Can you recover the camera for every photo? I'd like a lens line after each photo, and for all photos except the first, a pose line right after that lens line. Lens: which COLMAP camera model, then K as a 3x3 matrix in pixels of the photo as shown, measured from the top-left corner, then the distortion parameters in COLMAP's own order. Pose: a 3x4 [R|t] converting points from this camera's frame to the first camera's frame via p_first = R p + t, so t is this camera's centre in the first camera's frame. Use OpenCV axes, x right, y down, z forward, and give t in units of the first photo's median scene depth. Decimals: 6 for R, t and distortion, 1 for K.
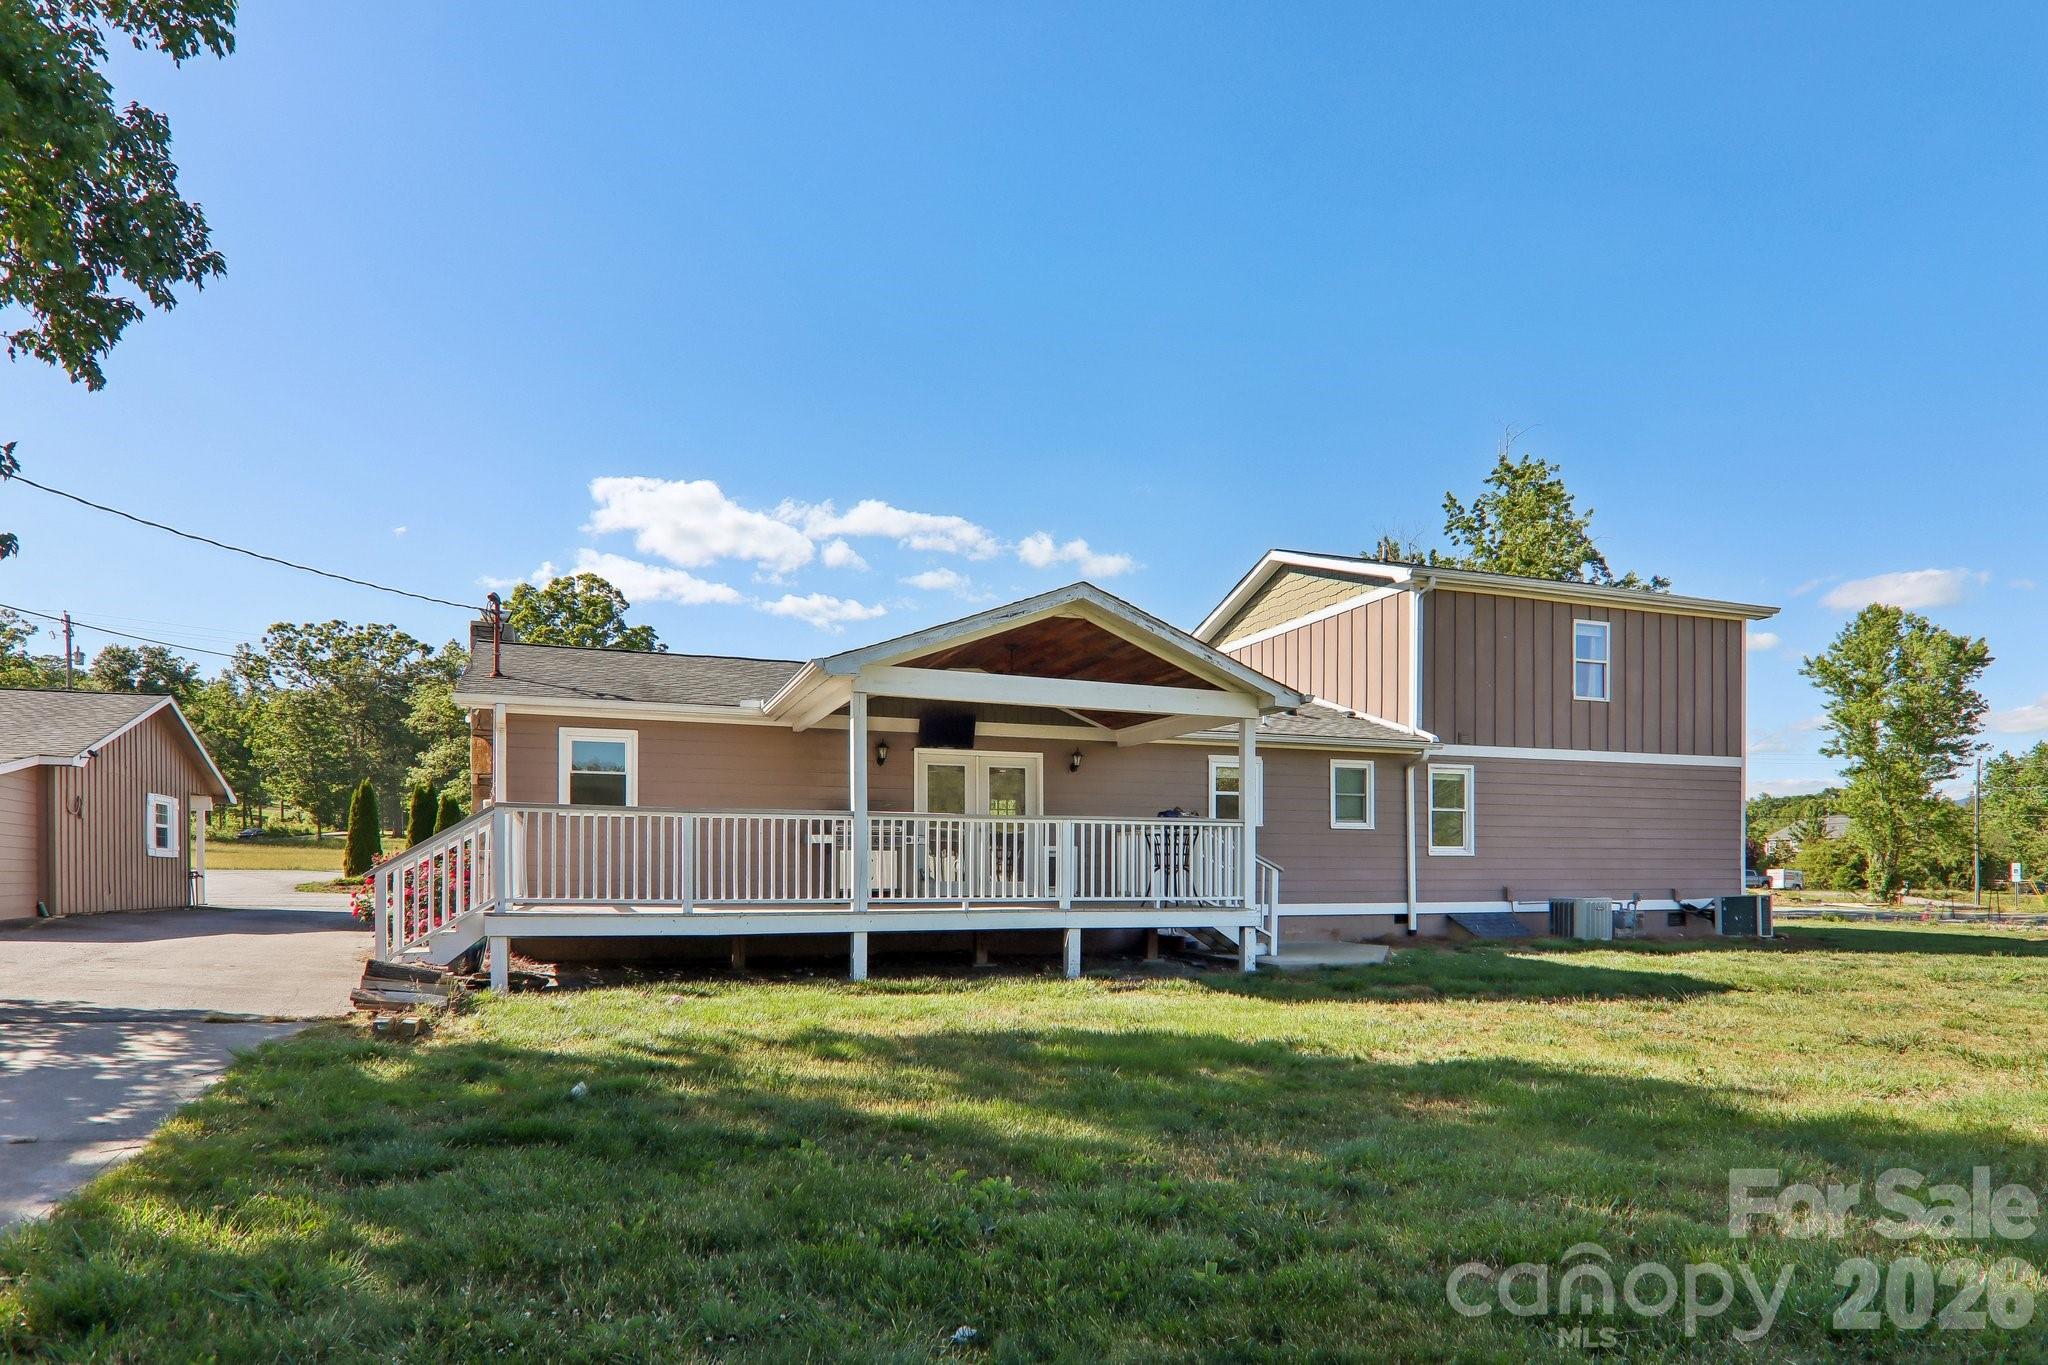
lens RADIAL K [[1136.9, 0, 1019.7], [0, 1136.9, 726.7], [0, 0, 1]] dist [0.006900, -0.019873]
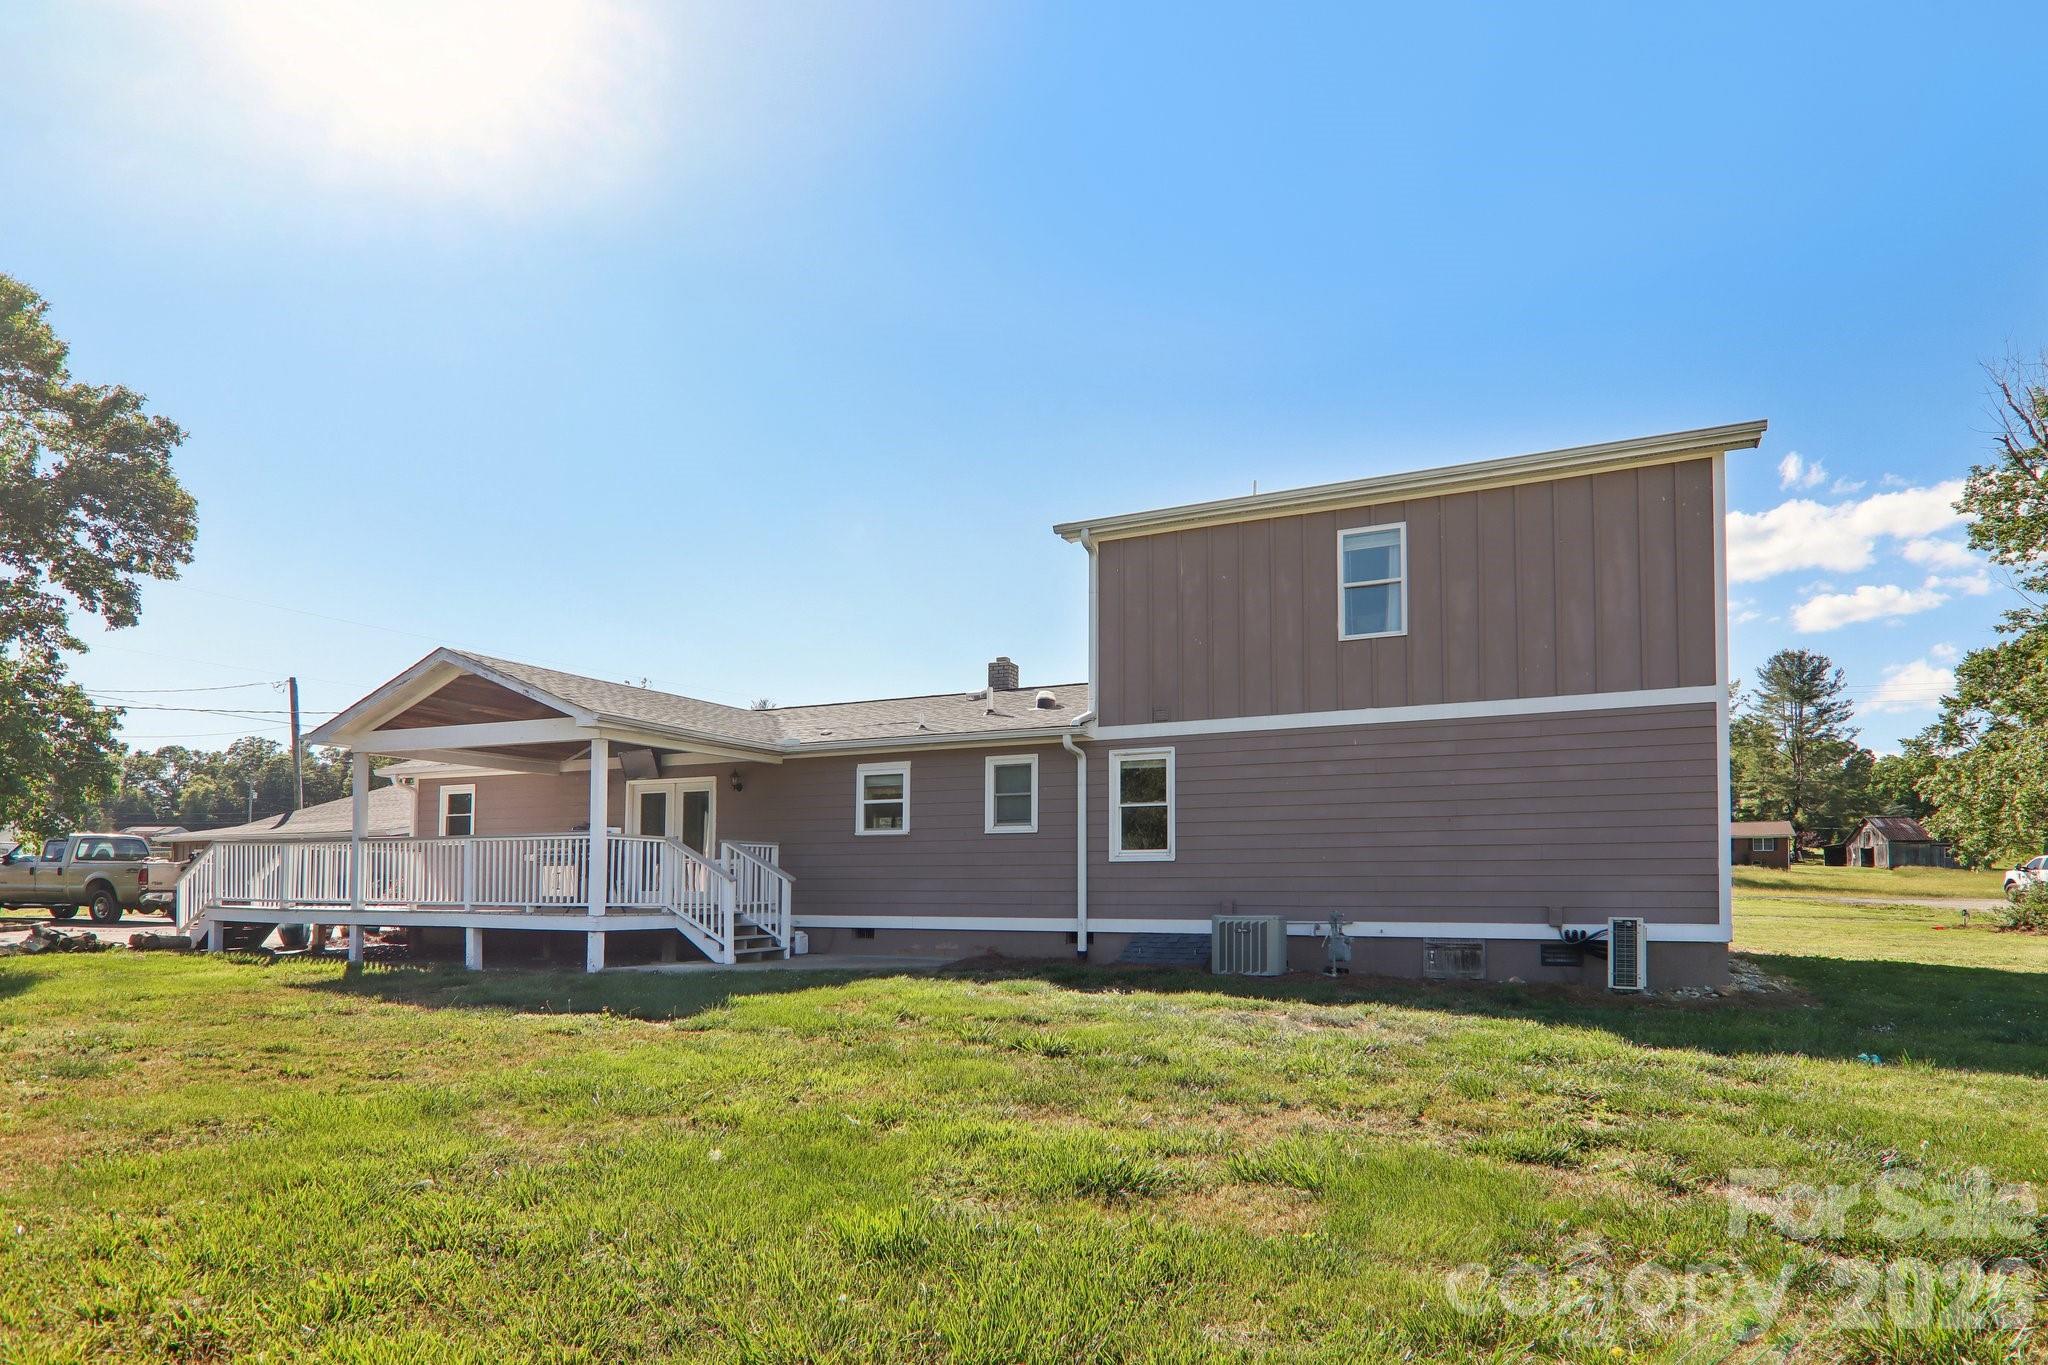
lens RADIAL K [[1136.9, 0, 1027.3], [0, 1136.9, 691.9], [0, 0, 1]] dist [0.006900, -0.019873]
pose [[0.703247, -0.123336, -0.700166, 0.926085], [0.088258, 0.992364, -0.086161, 0.057865], [0.705446, -0.001202, 0.708762, 0.378316]]
